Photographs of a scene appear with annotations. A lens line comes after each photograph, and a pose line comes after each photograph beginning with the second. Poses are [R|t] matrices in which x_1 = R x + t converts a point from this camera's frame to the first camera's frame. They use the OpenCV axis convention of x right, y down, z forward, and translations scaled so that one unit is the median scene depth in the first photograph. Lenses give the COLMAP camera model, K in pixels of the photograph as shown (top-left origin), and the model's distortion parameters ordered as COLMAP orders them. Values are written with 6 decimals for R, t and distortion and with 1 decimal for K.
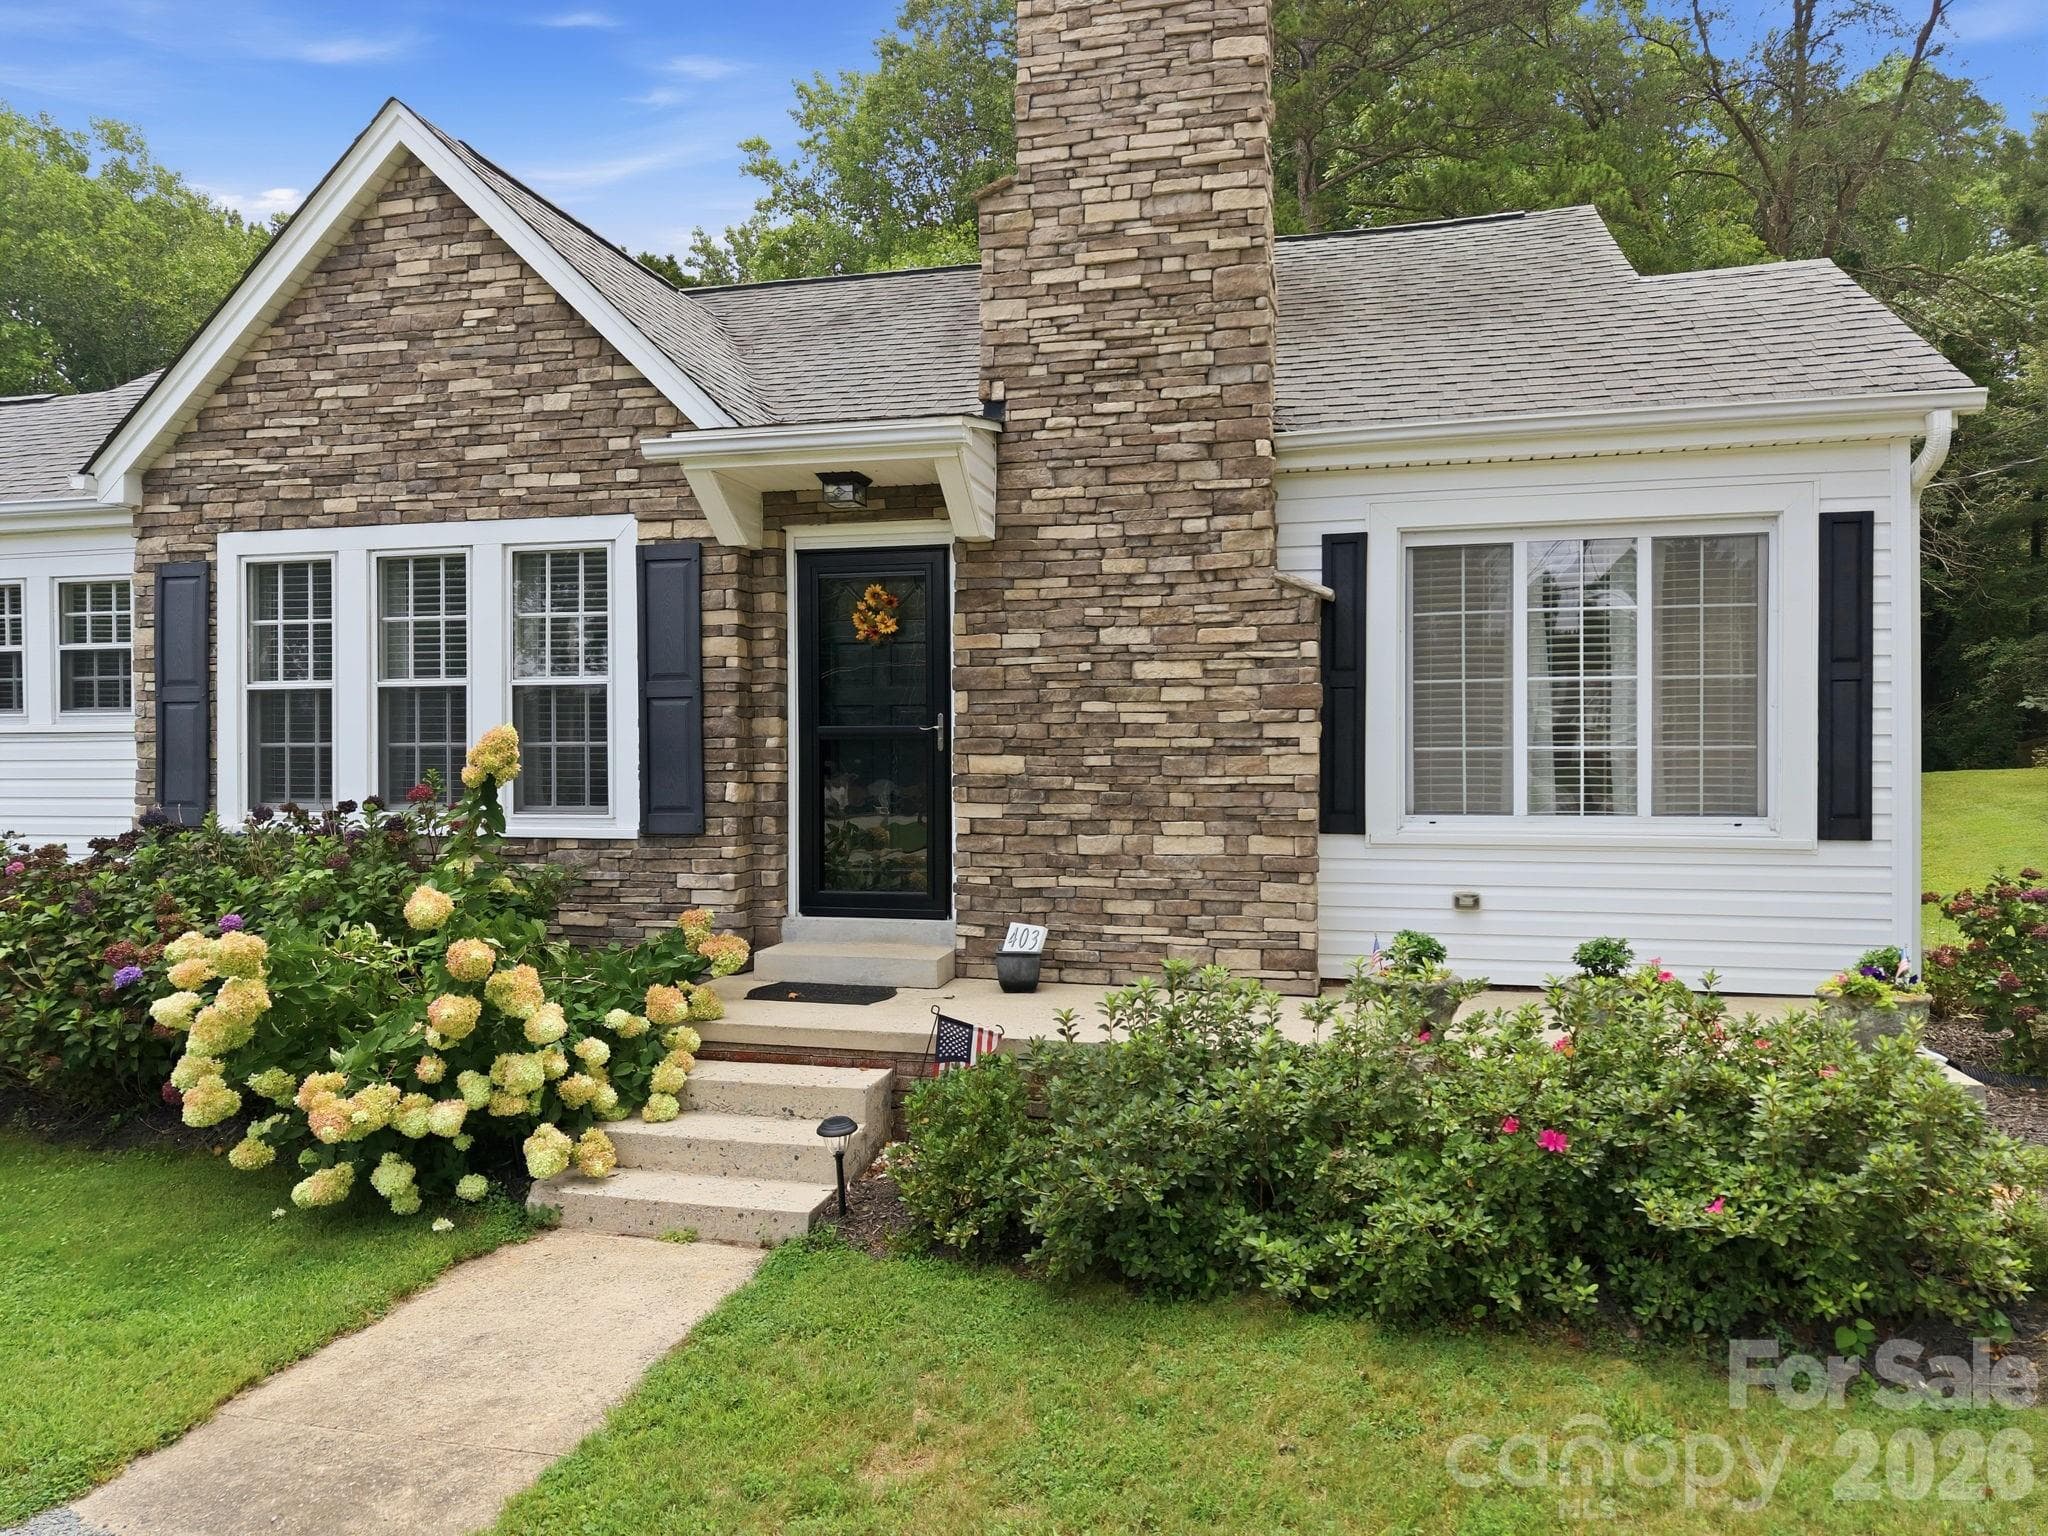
lens RADIAL K [[1320.2, 0, 1024.0], [0, 1320.2, 768.0], [0, 0, 1]] dist [0.065924, -0.095000]
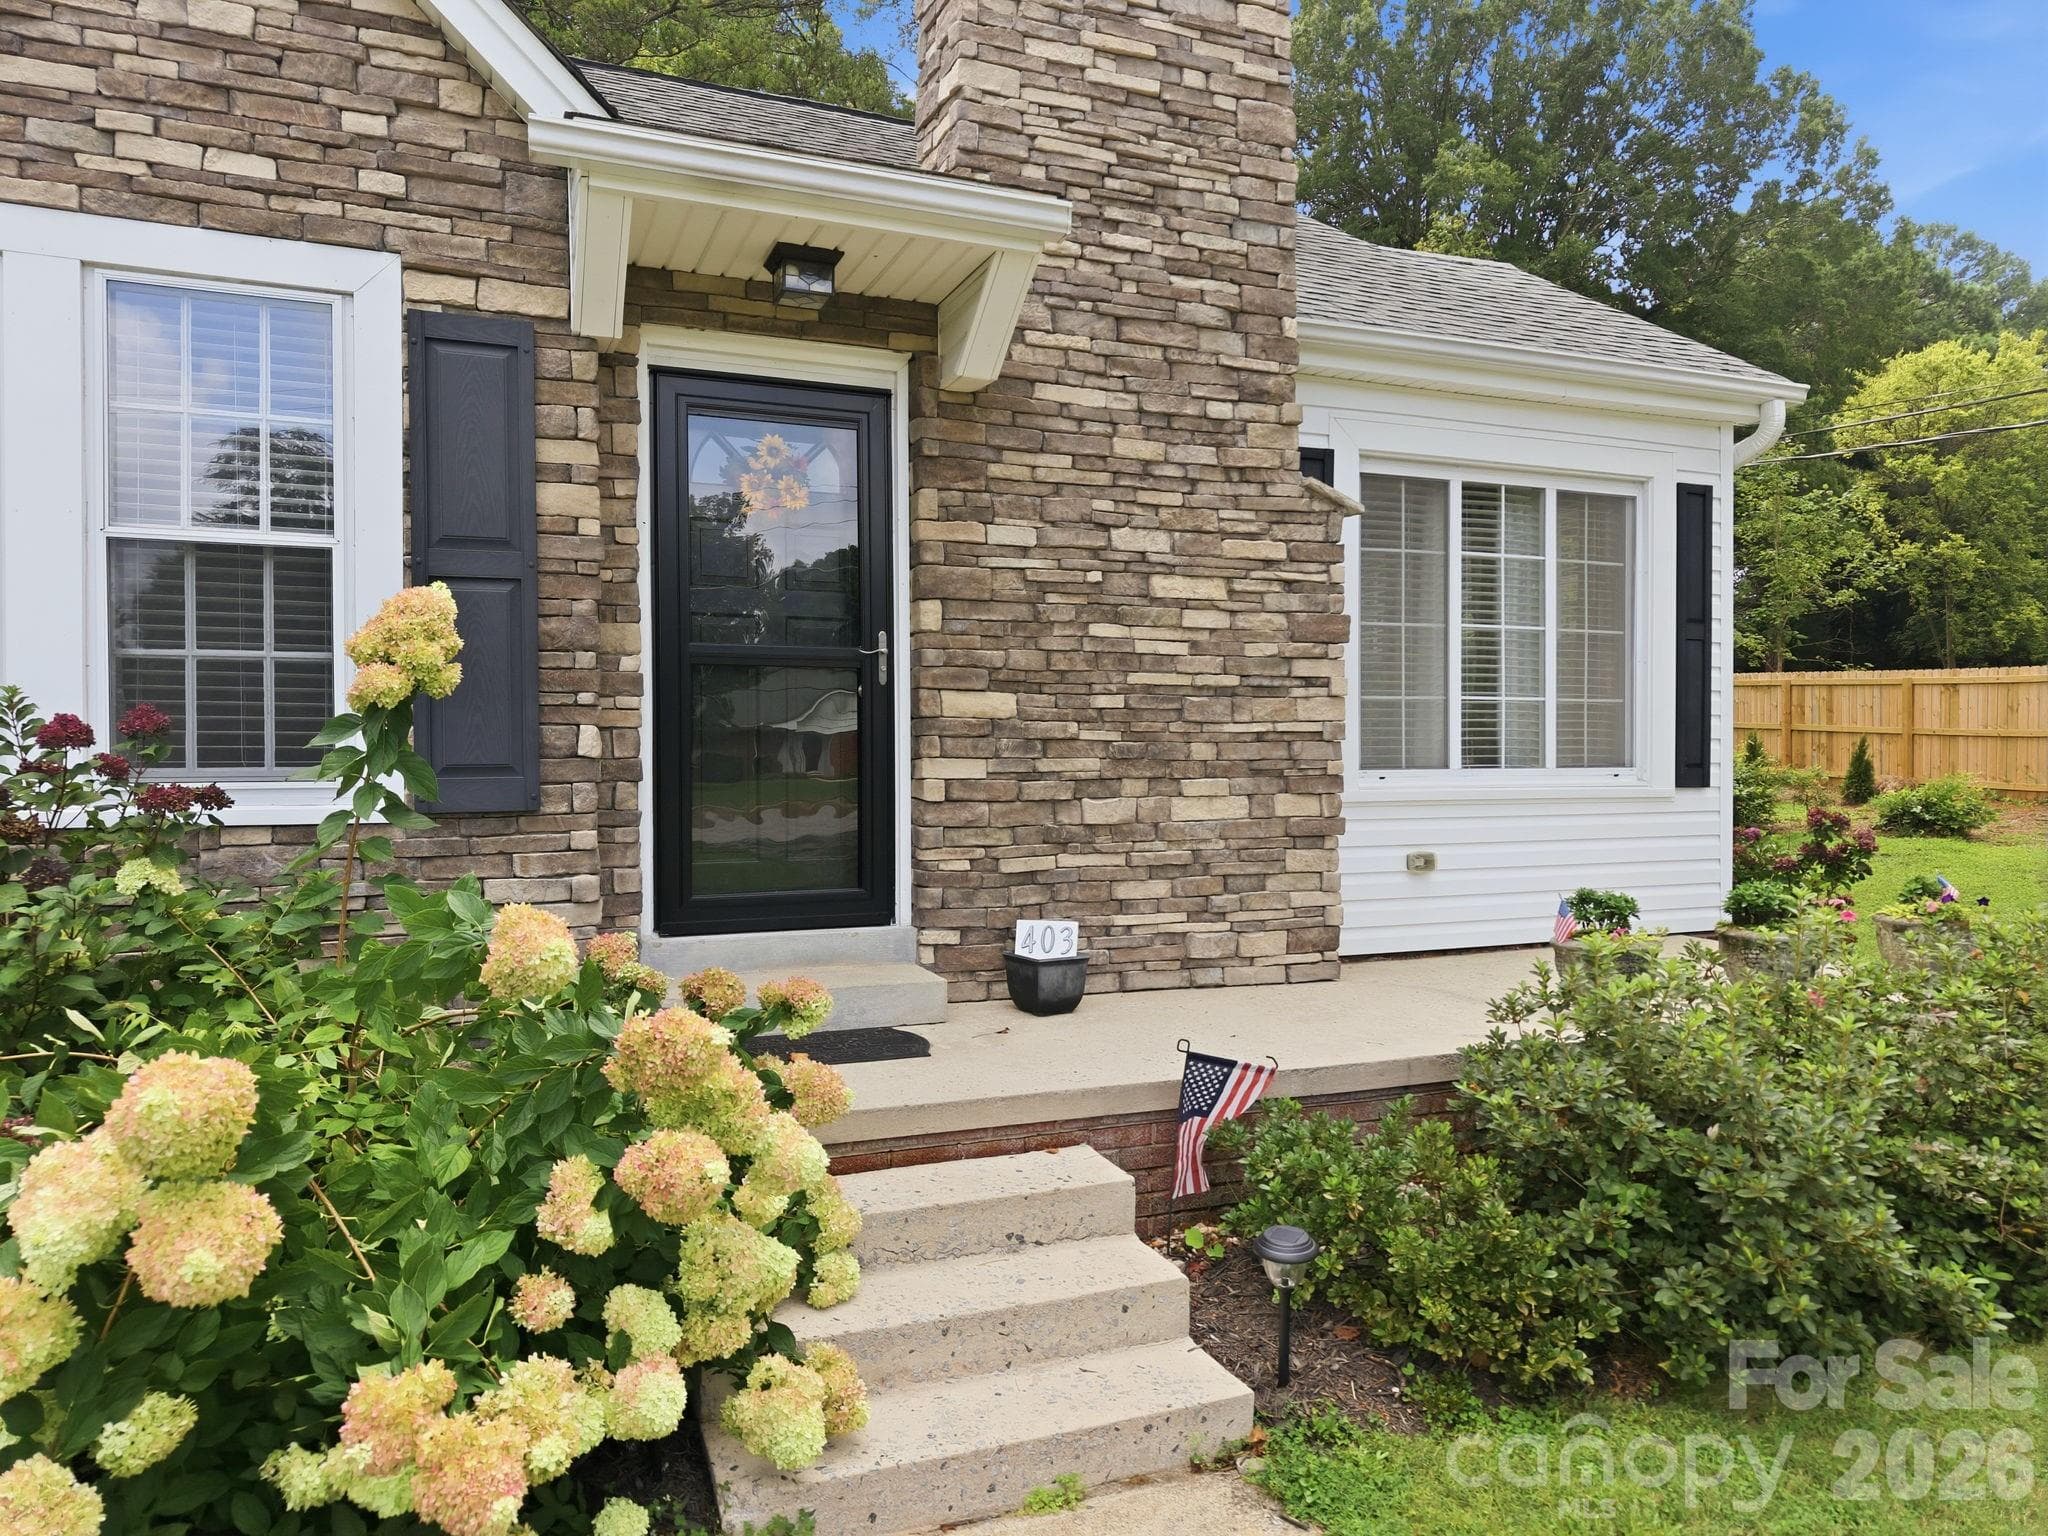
lens RADIAL K [[1333.2, 0, 1005.1], [0, 1333.2, 774.3], [0, 0, 1]] dist [0.001073, 0.005484]
pose [[0.817331, -0.007708, 0.576117, -0.439444], [0.003669, 0.999960, 0.008174, 0.030526], [-0.576157, -0.004567, 0.817326, 0.406126]]
